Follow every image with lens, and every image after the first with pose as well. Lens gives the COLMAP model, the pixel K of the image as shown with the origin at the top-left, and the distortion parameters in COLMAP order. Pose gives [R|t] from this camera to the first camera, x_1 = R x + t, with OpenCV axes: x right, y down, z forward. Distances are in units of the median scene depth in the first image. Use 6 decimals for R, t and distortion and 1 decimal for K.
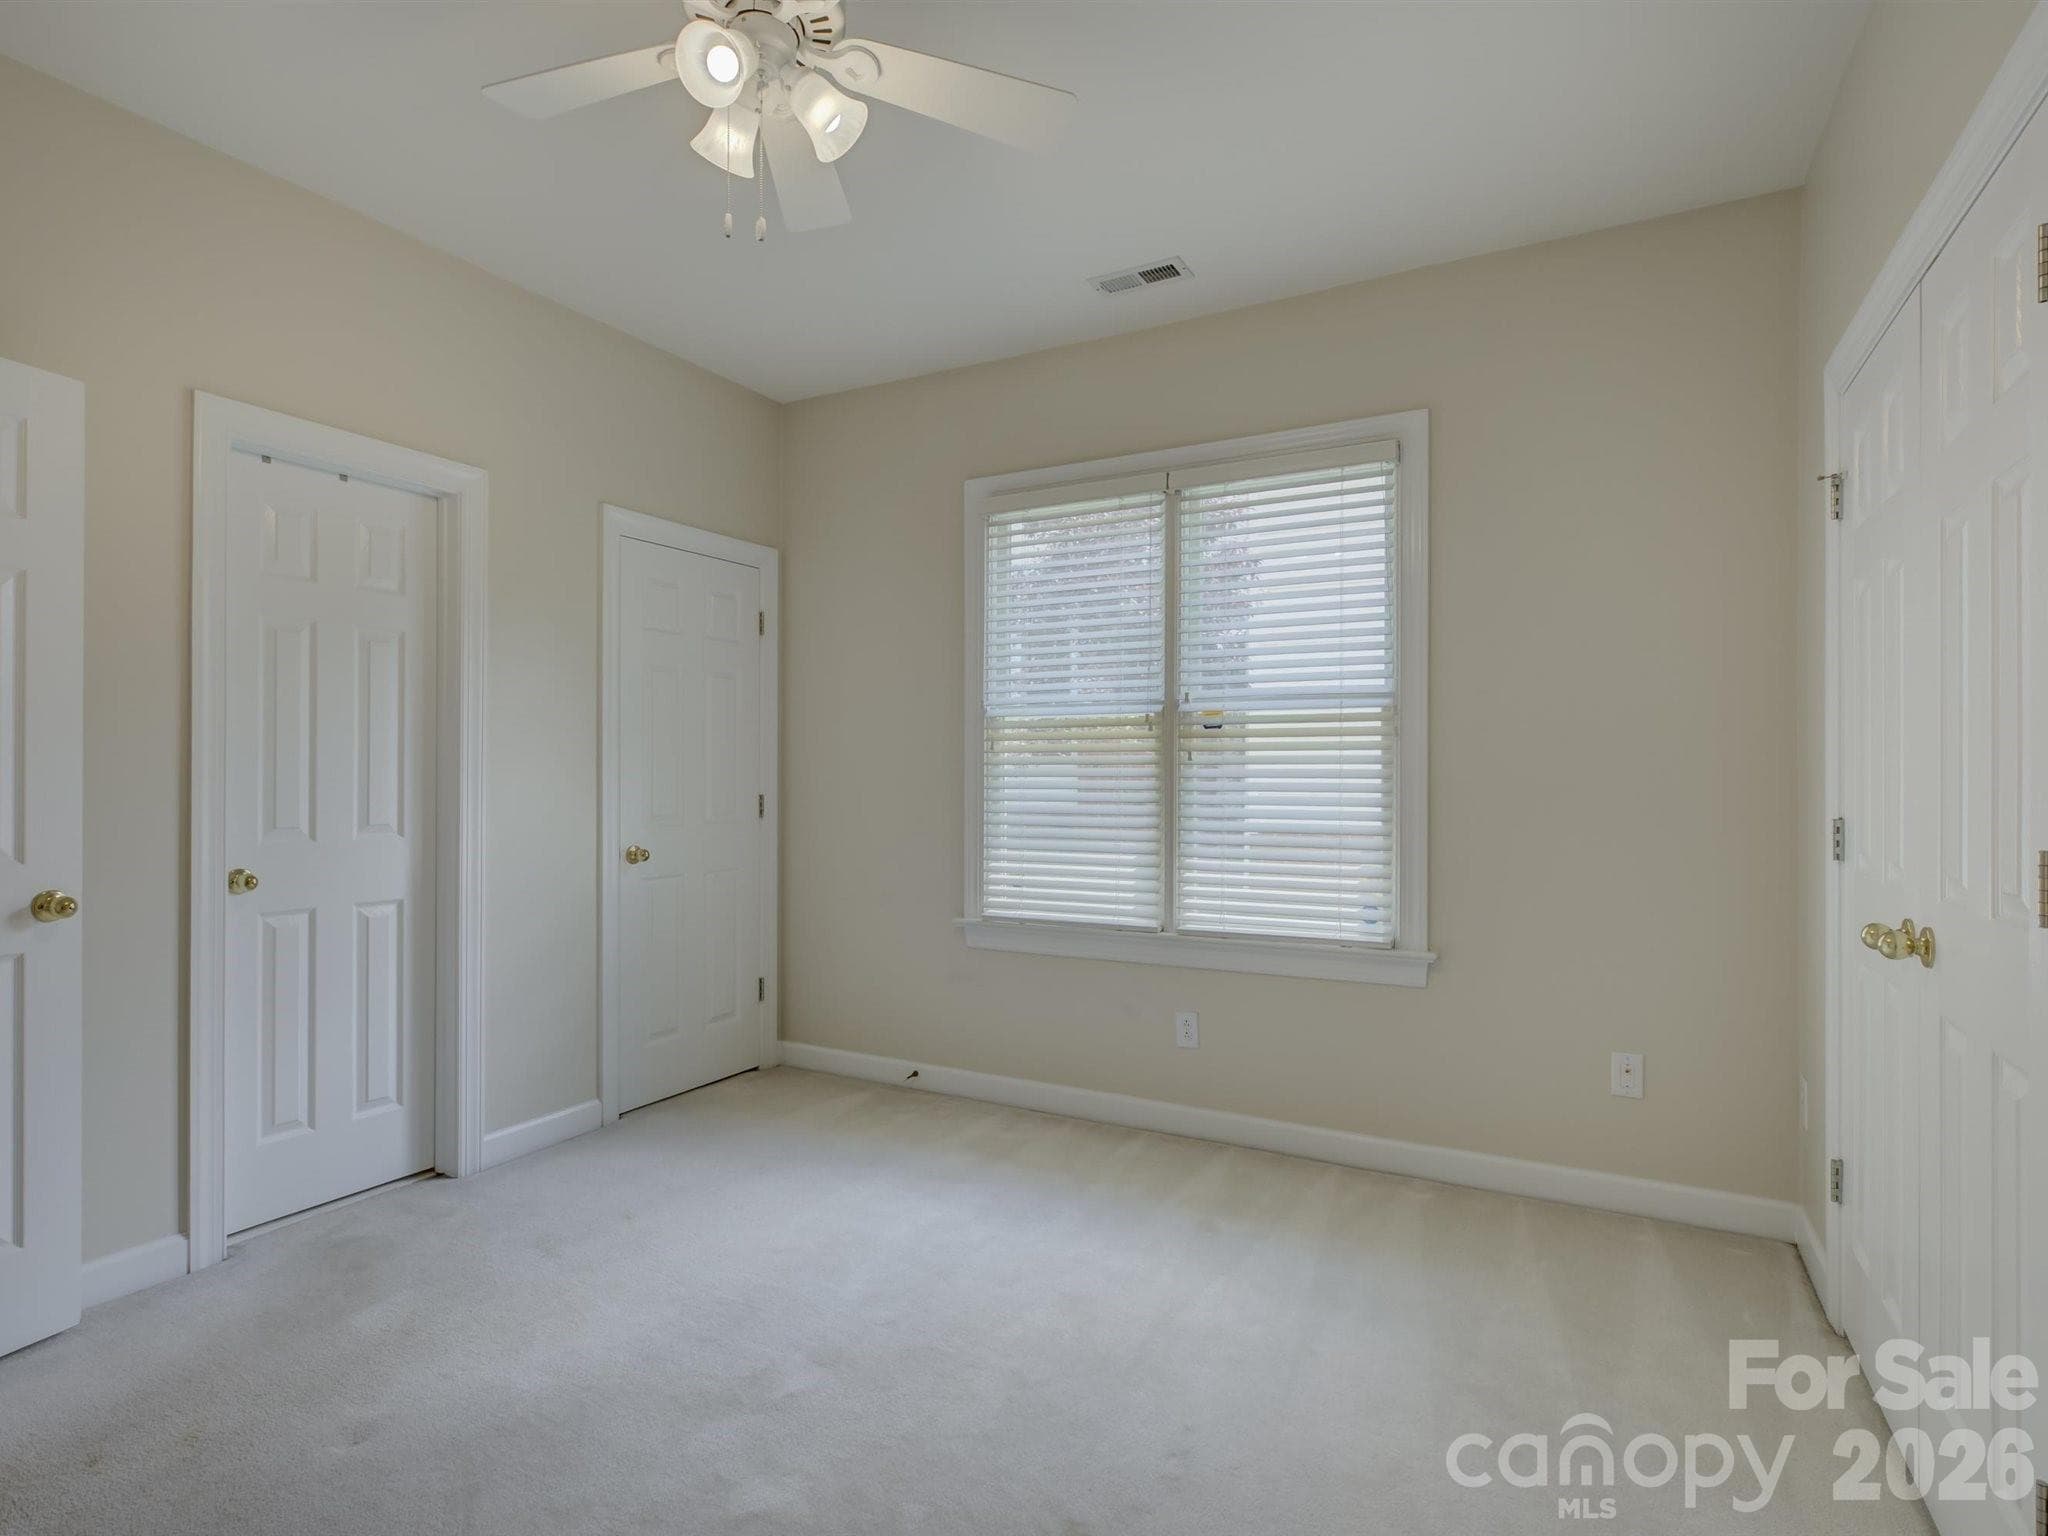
lens RADIAL K [[1020.1, 0, 967.3], [0, 1020.1, 771.1], [0, 0, 1]] dist [-0.003991, -0.000079]
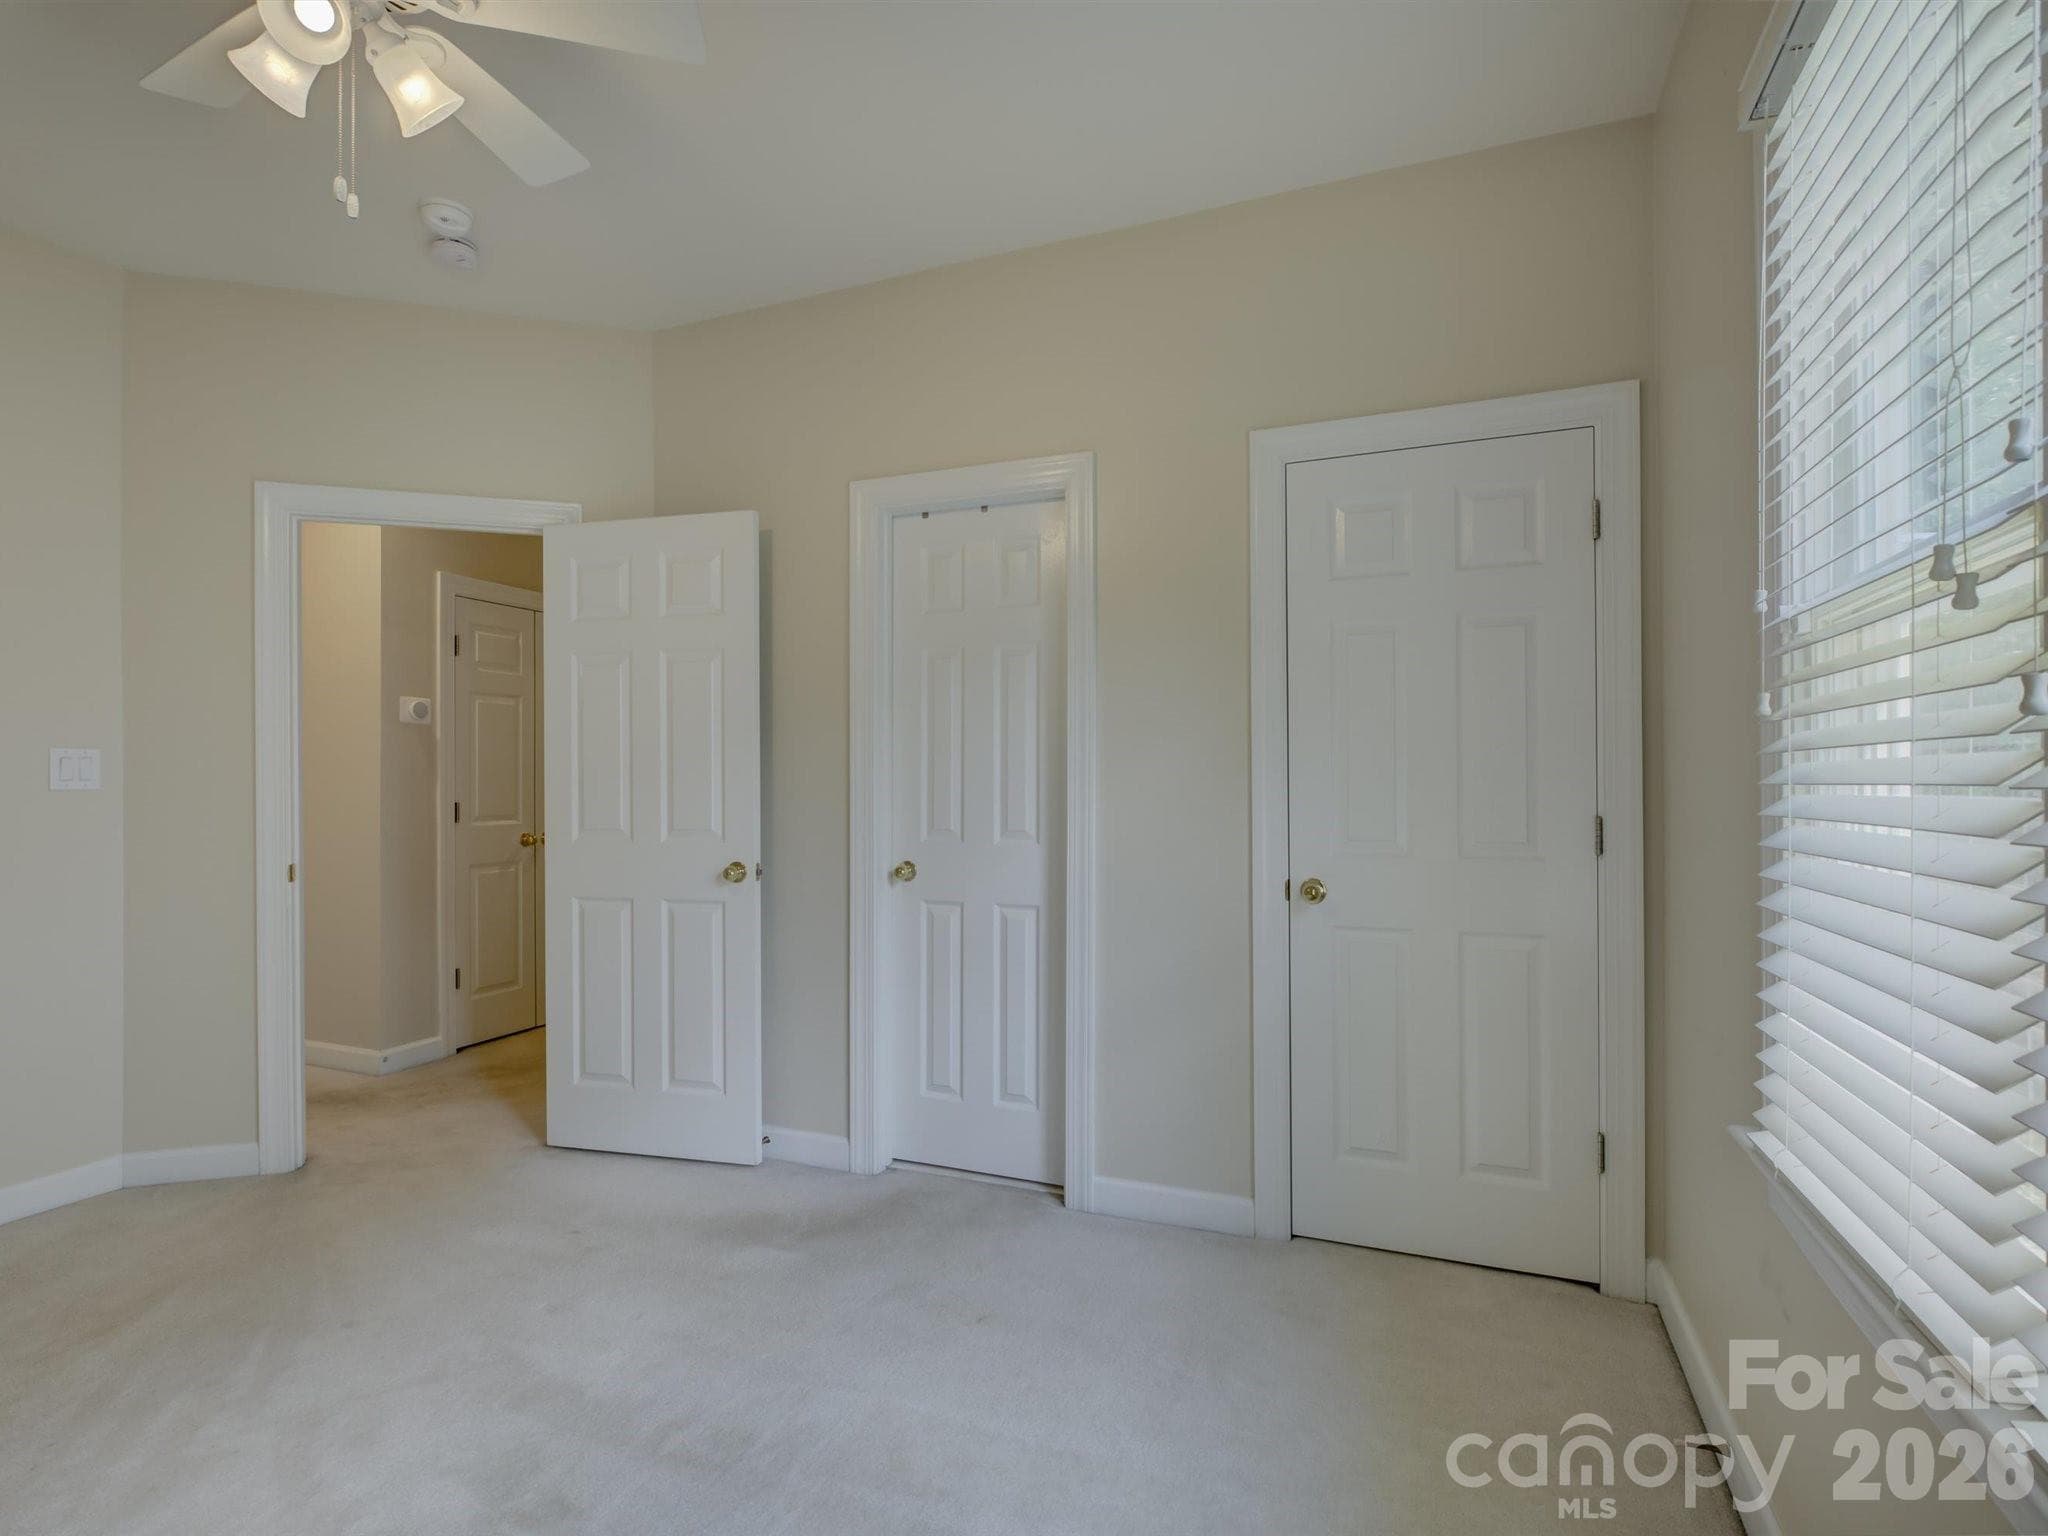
lens RADIAL K [[1071.0, 0, 1017.6], [0, 1071.0, 789.3], [0, 0, 1]] dist [-0.005911, -0.001092]
pose [[0.146905, 0.000276, -0.989151, 0.494091], [0.002059, 0.999998, 0.000585, 0.009421], [0.989149, -0.002123, 0.146904, 0.829195]]
